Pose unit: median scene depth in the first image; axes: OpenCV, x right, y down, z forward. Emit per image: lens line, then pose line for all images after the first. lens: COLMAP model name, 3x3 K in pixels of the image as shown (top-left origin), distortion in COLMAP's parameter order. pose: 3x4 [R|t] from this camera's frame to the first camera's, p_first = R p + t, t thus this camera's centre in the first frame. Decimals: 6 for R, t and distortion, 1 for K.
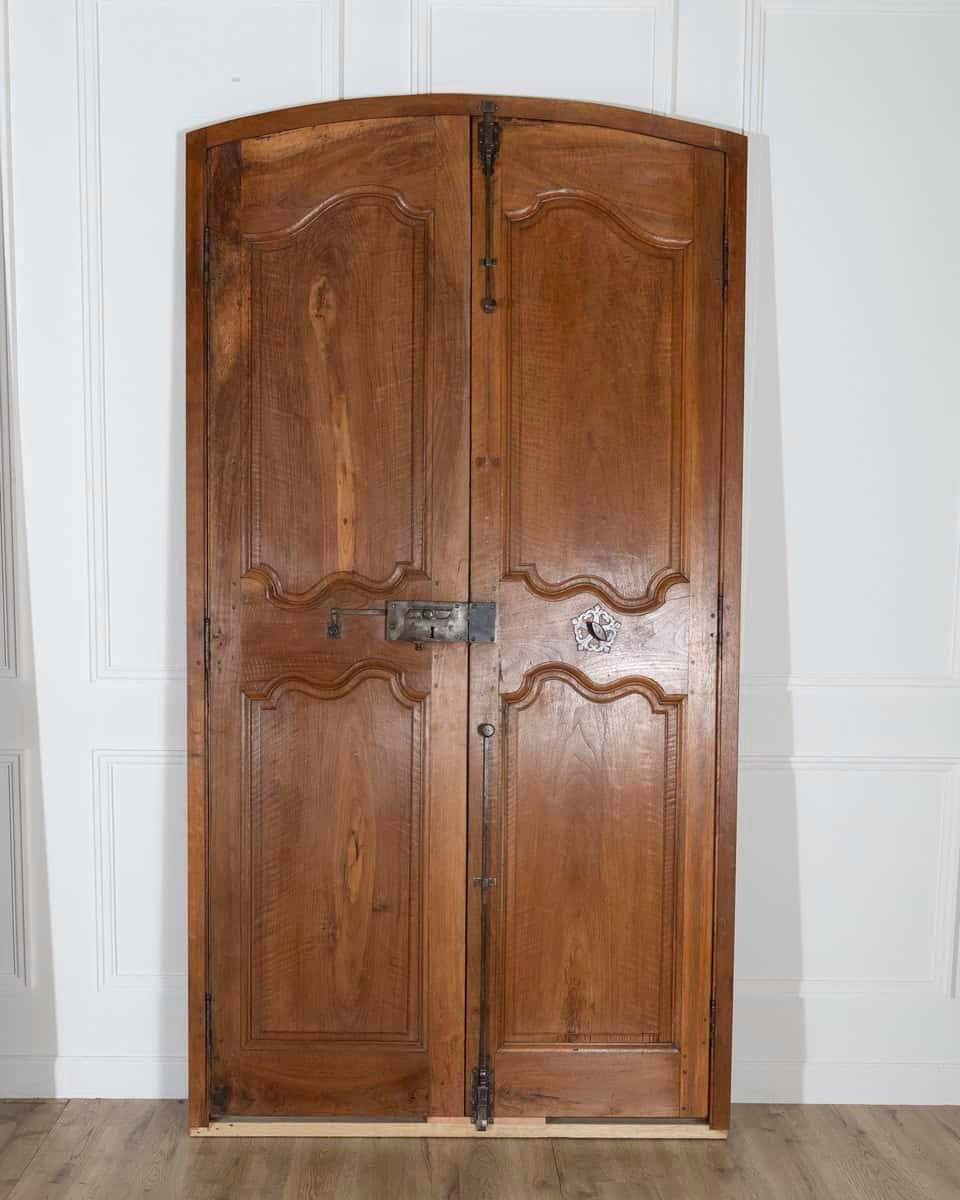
lens RADIAL K [[2276.0, 0, 480.0], [0, 2276.0, 600.0], [0, 0, 1]] dist [0.019241, -0.024897]
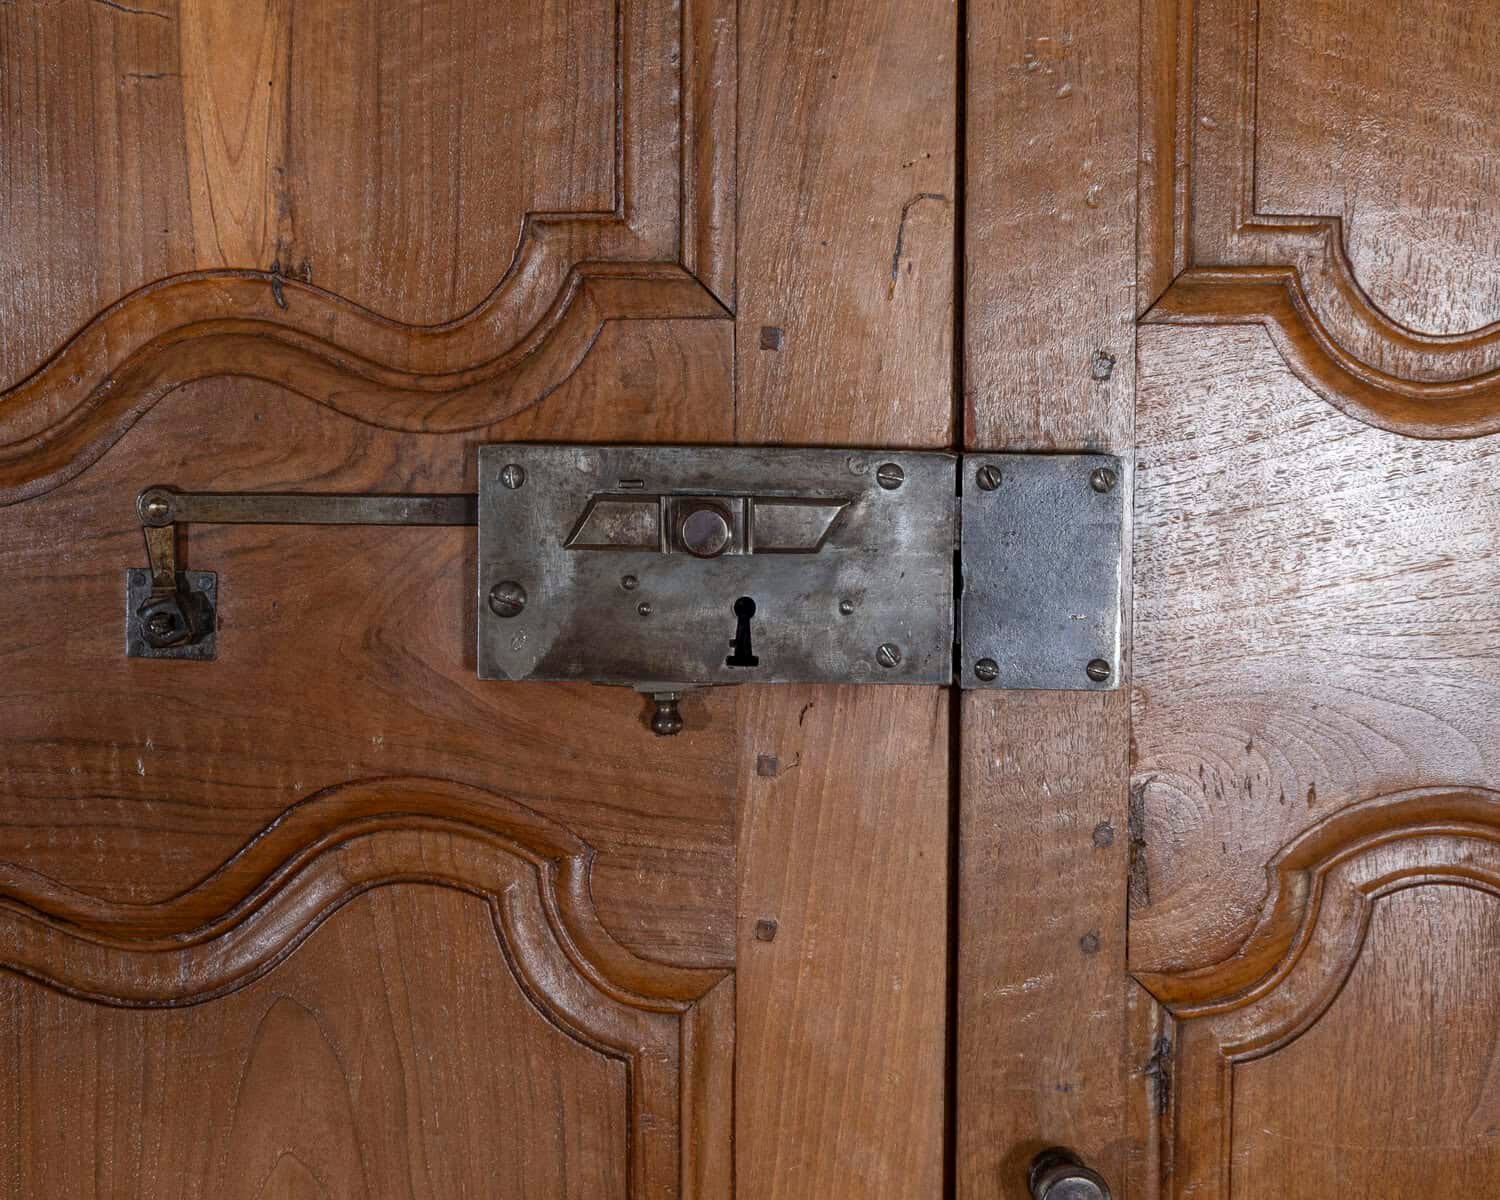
lens RADIAL K [[2845.0, 0, 751.9], [0, 2845.0, 652.3], [0, 0, 1]] dist [0.019241, -0.024897]
pose [[0.999594, -0.002869, -0.028365, -0.014218], [0.005264, 0.996392, 0.084711, -0.001827], [0.028020, -0.084825, 0.996002, 0.785597]]
